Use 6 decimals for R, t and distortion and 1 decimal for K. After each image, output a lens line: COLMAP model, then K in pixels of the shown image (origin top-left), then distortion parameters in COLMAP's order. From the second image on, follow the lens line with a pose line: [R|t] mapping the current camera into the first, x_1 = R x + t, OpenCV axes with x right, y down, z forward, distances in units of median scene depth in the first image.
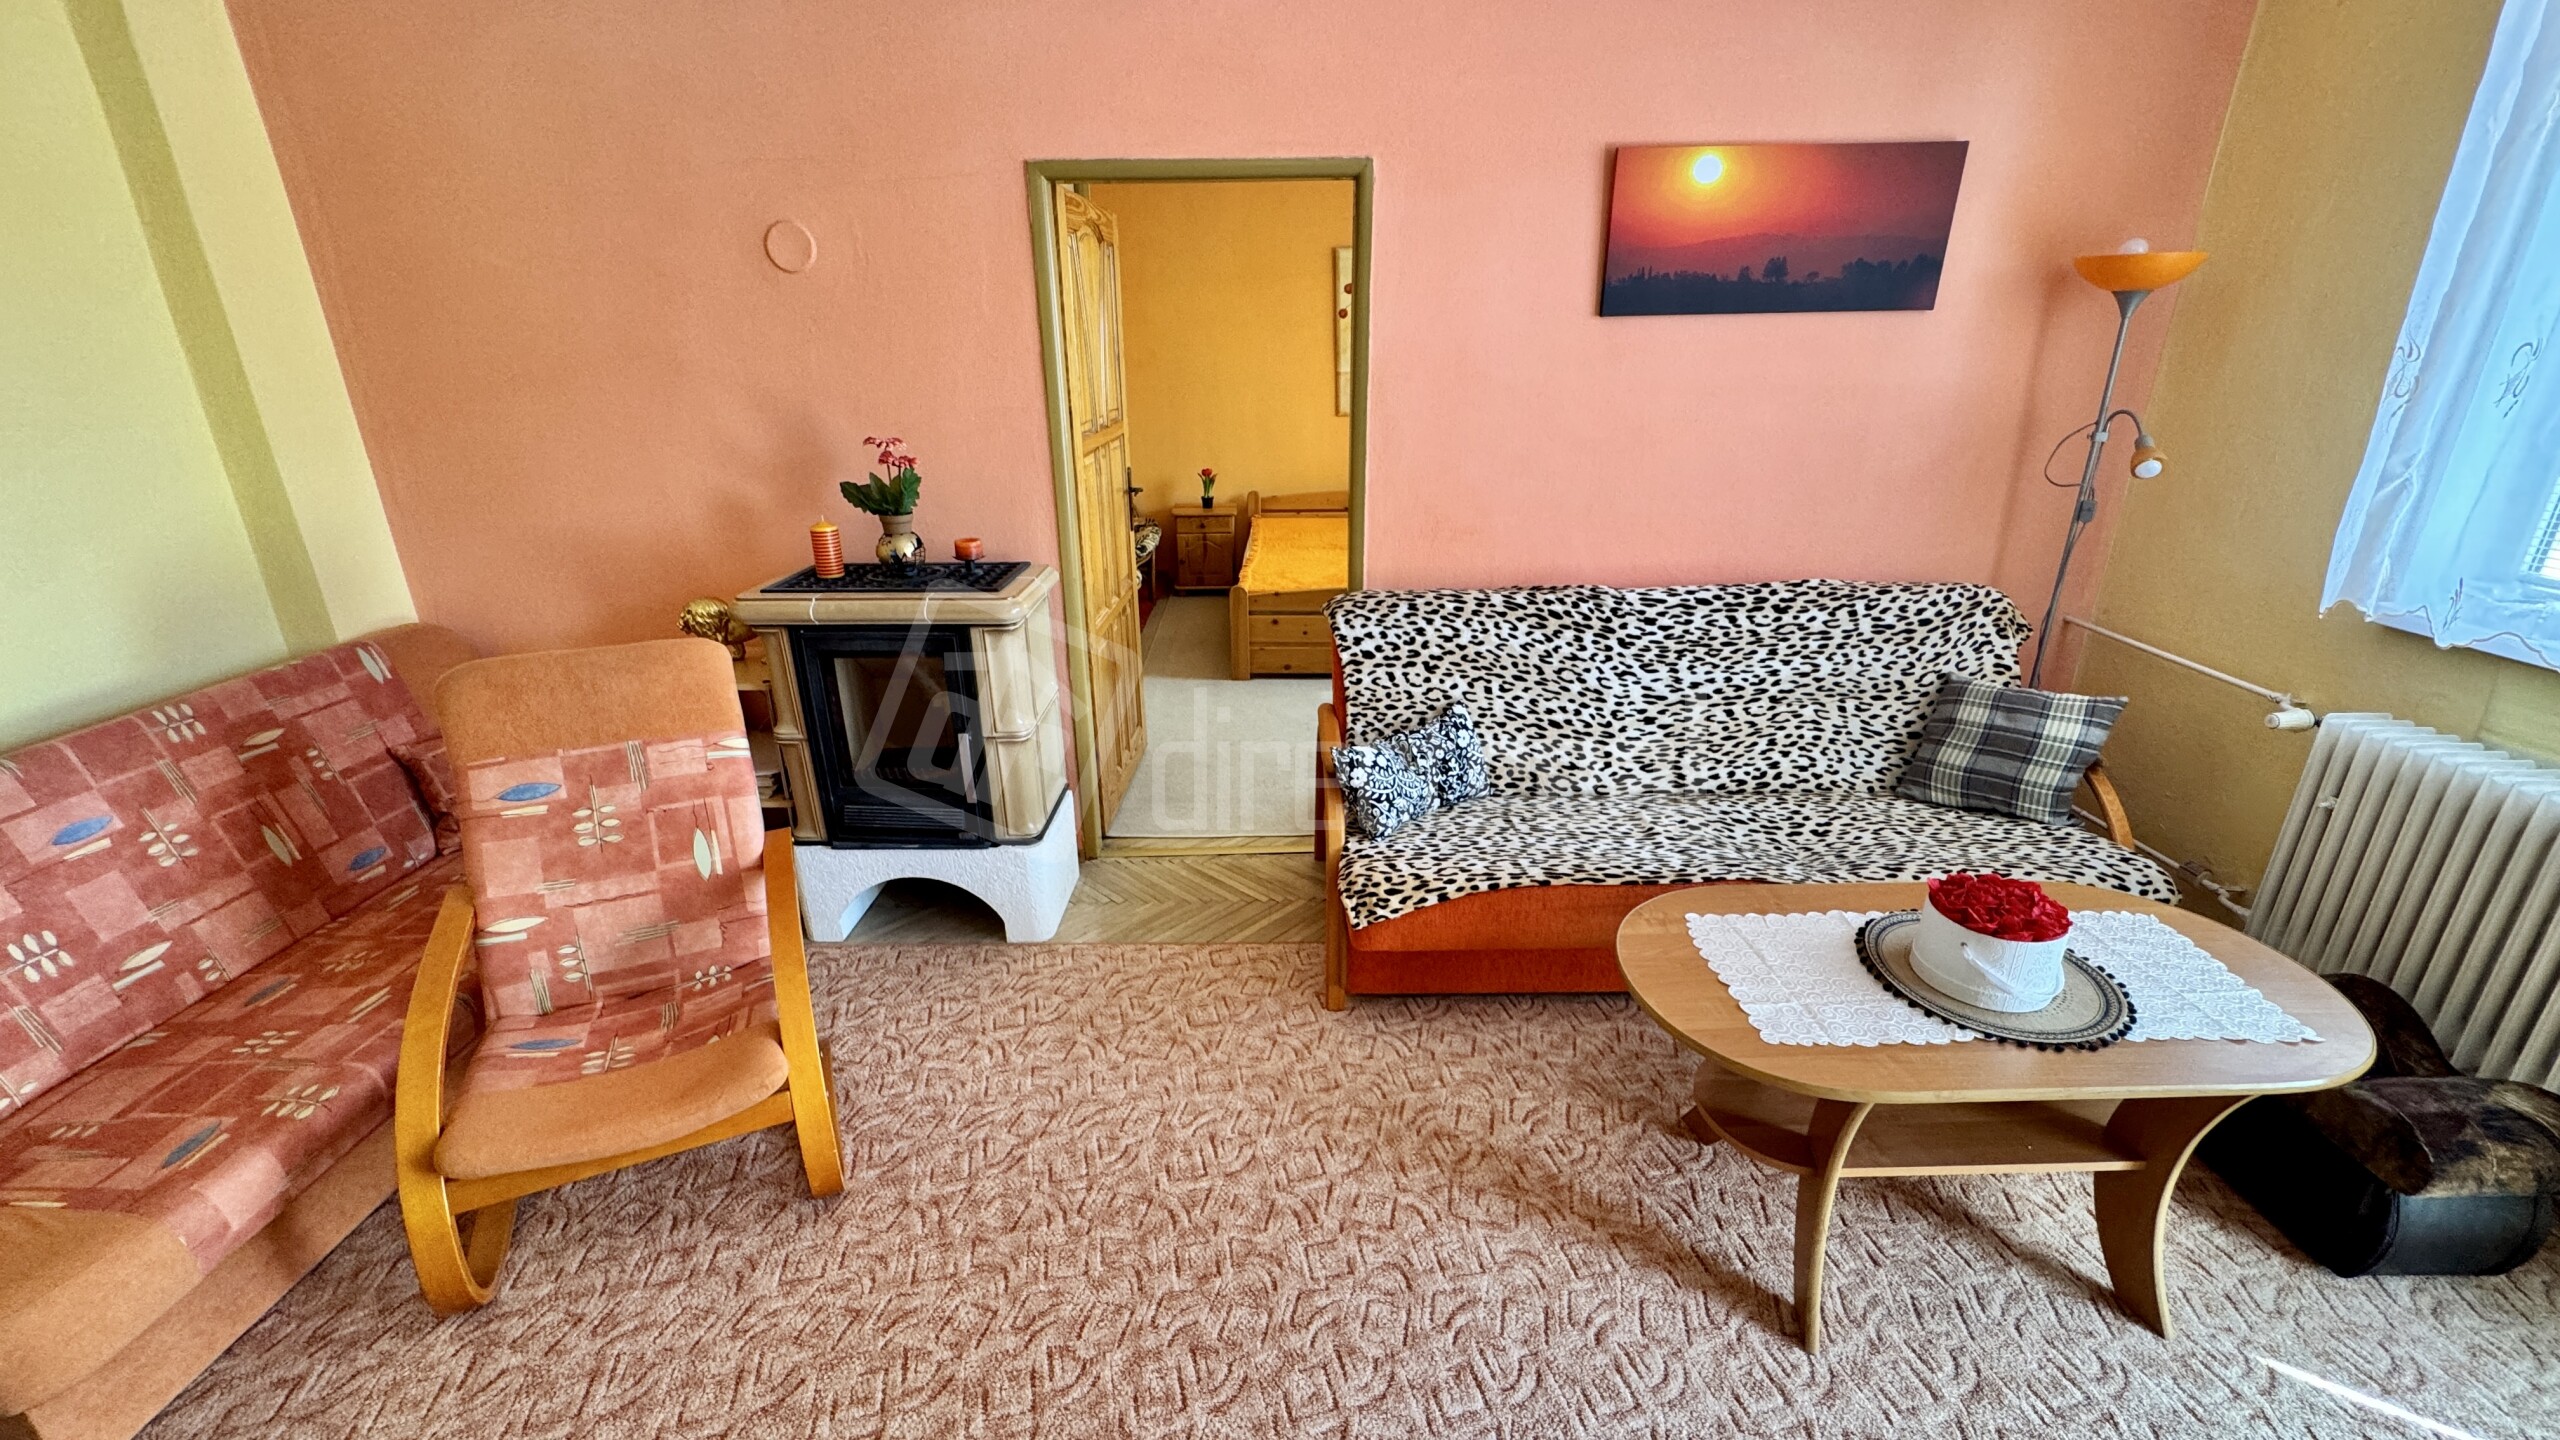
lens RADIAL K [[1023.6, 0, 1278.7], [0, 1023.6, 720.4], [0, 0, 1]] dist [-0.002889, 0.000166]
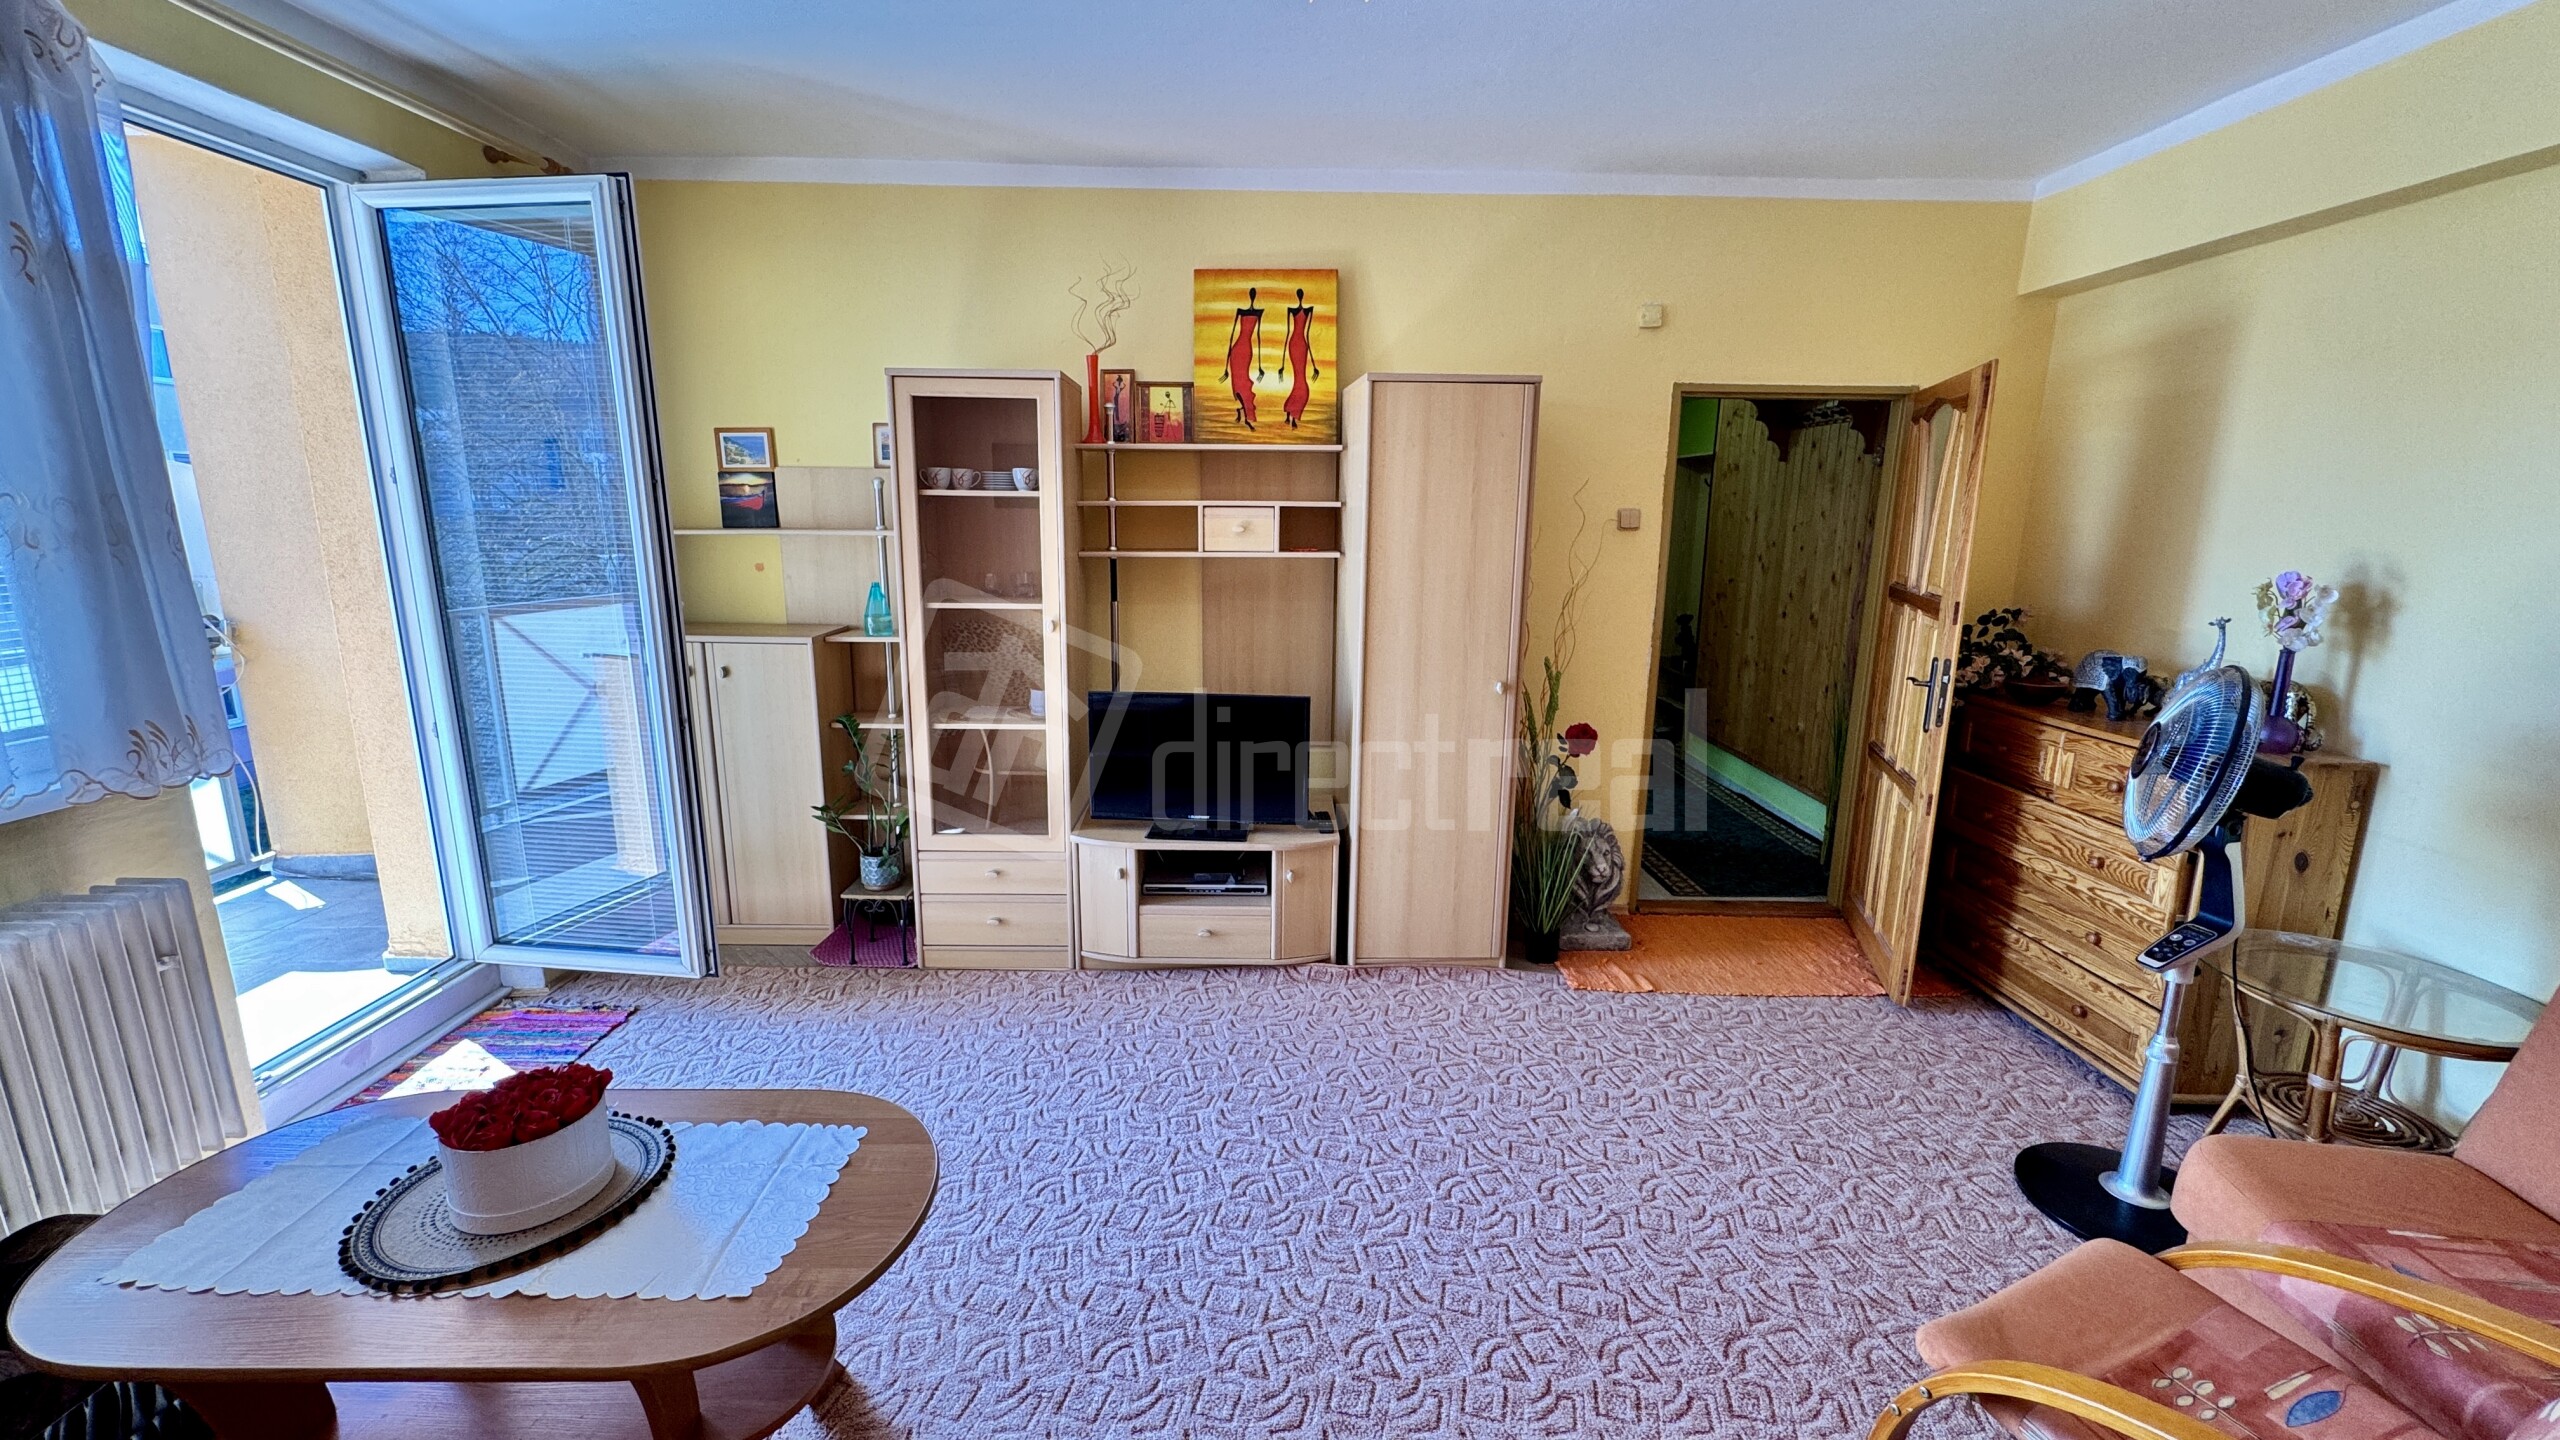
lens RADIAL K [[1020.9, 0, 1277.3], [0, 1020.9, 720.2], [0, 0, 1]] dist [-0.003771, 0.000204]
pose [[-0.999980, -0.003359, 0.005302, 0.025088], [0.000036, 0.841711, 0.539929, -0.347490], [-0.006276, 0.539919, -0.841694, 0.931493]]
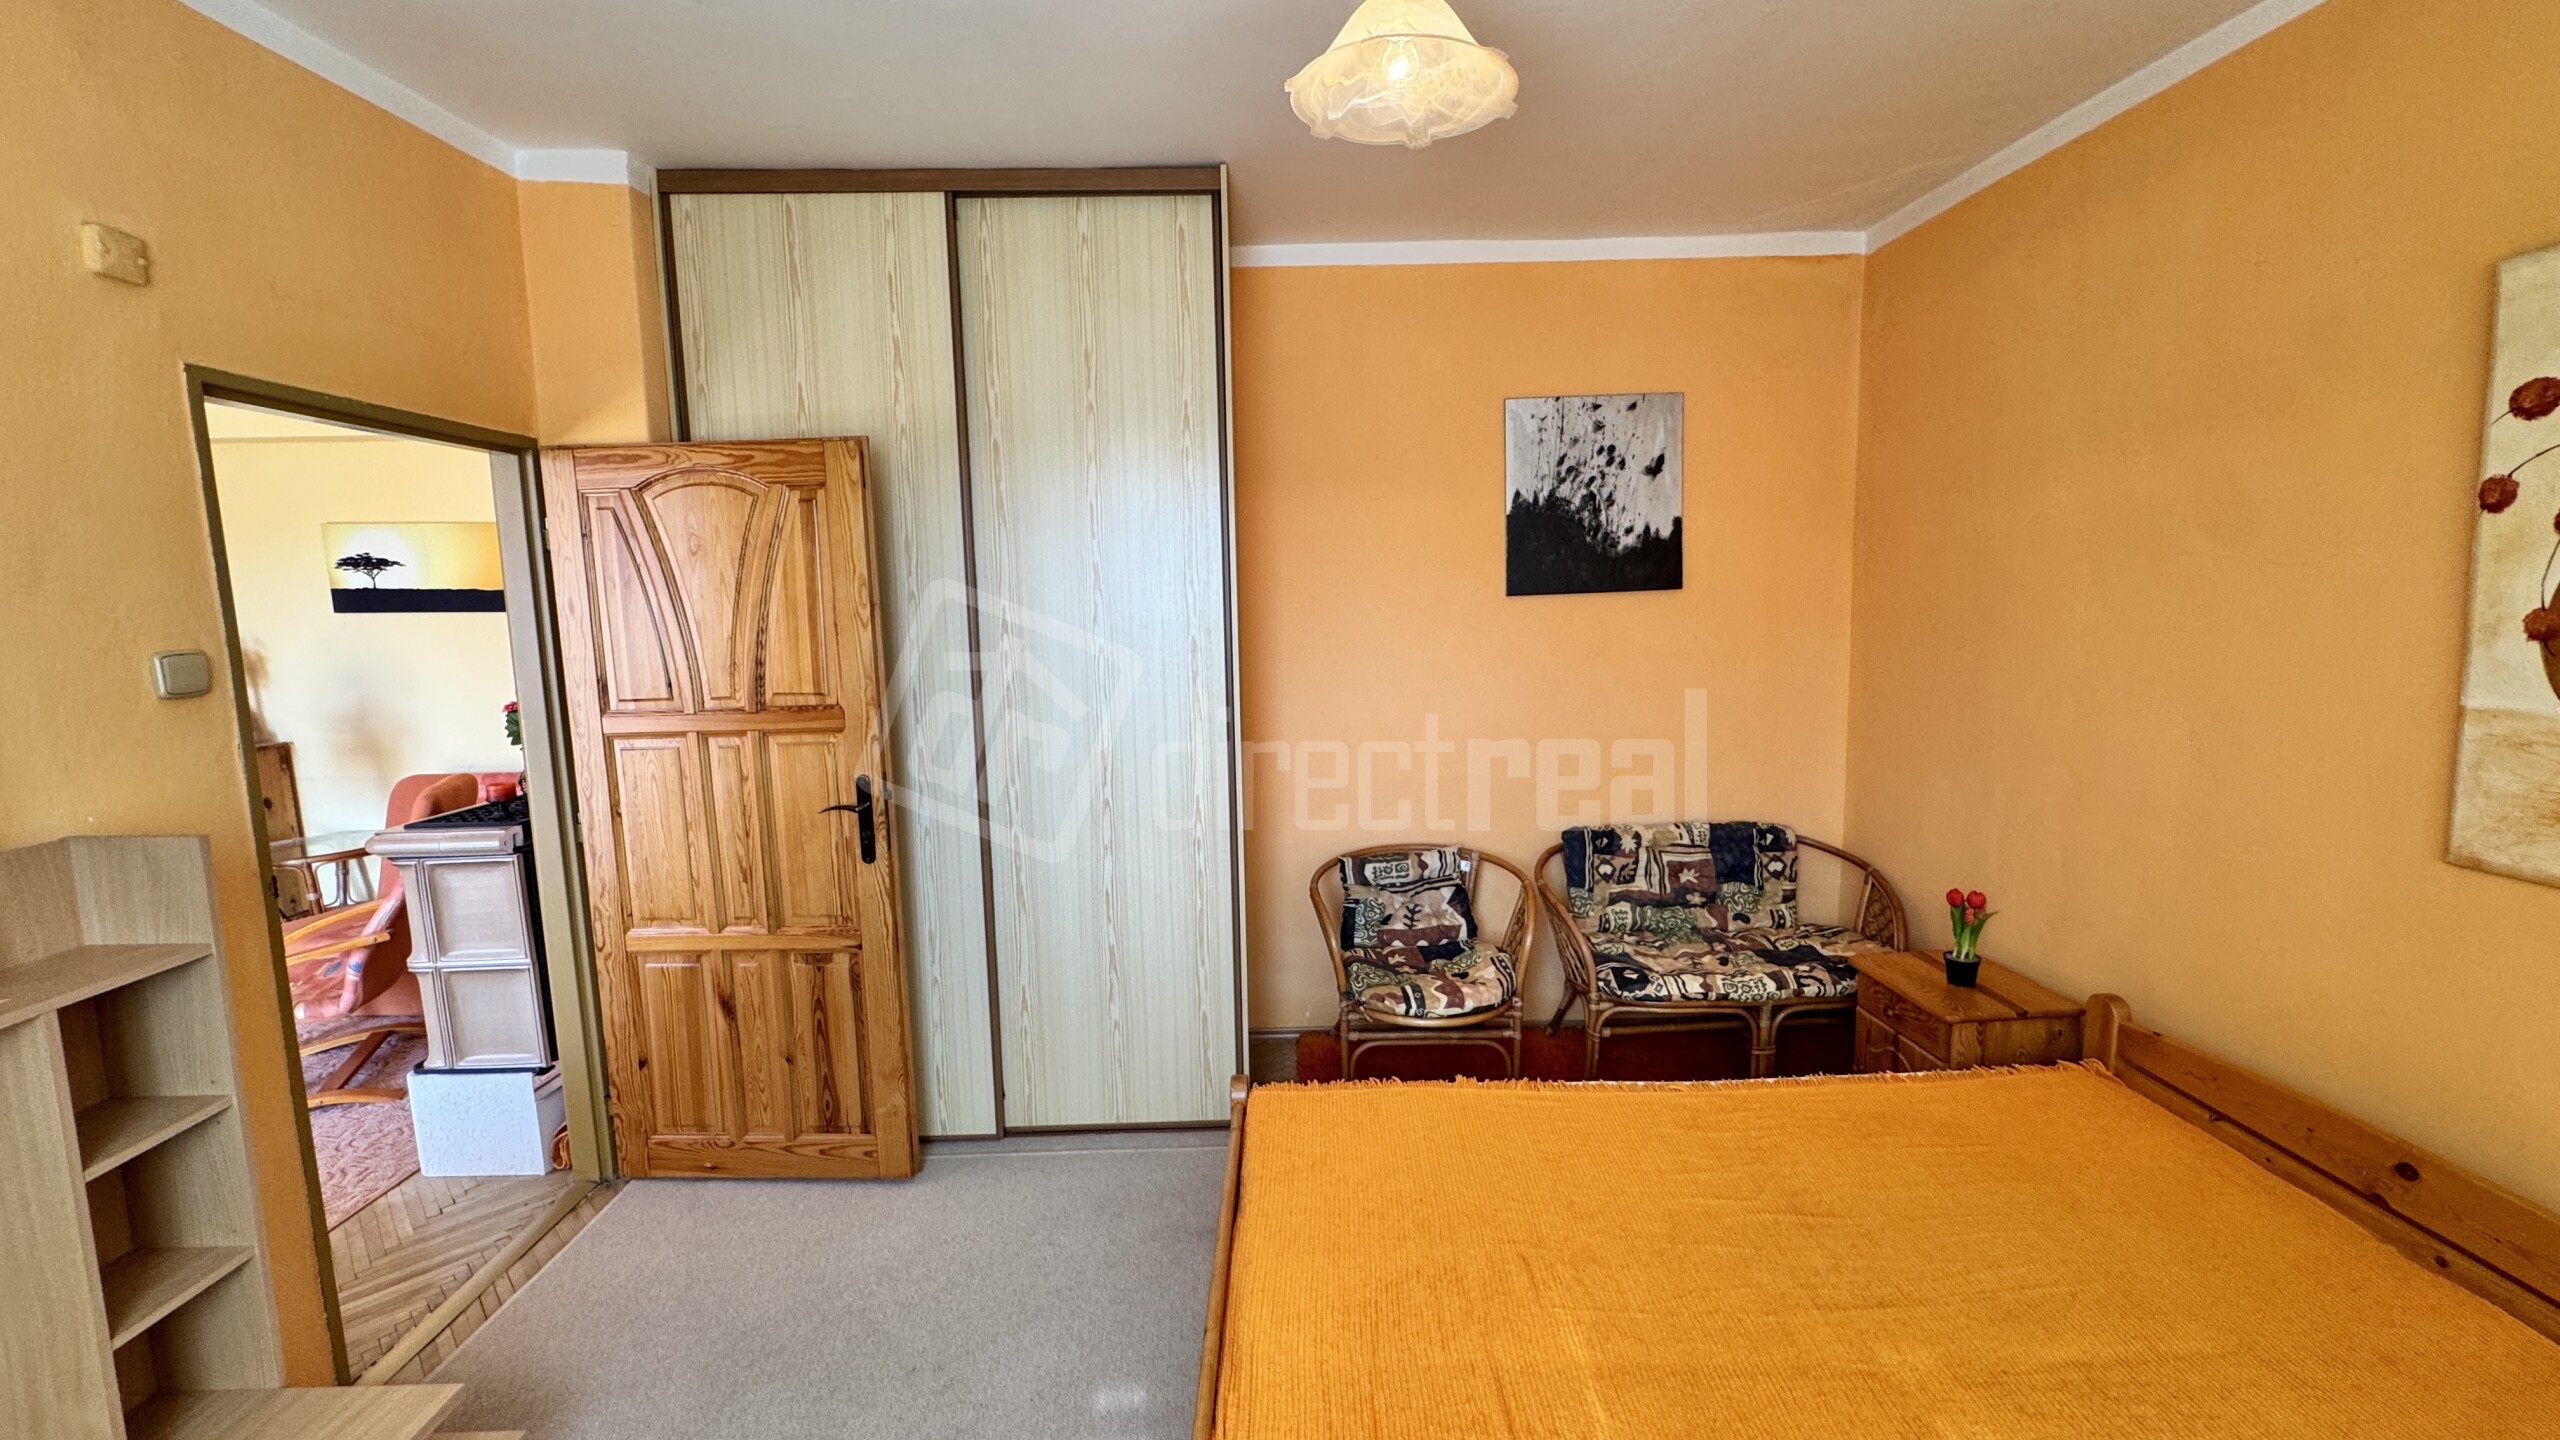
lens RADIAL K [[1023.6, 0, 1278.7], [0, 1023.6, 720.4], [0, 0, 1]] dist [-0.002889, 0.000166]
pose [[0.011509, 0.138466, -0.990300, 0.727415], [-0.334493, 0.933845, 0.126685, -0.619322], [0.942328, 0.329790, 0.057063, 1.613588]]
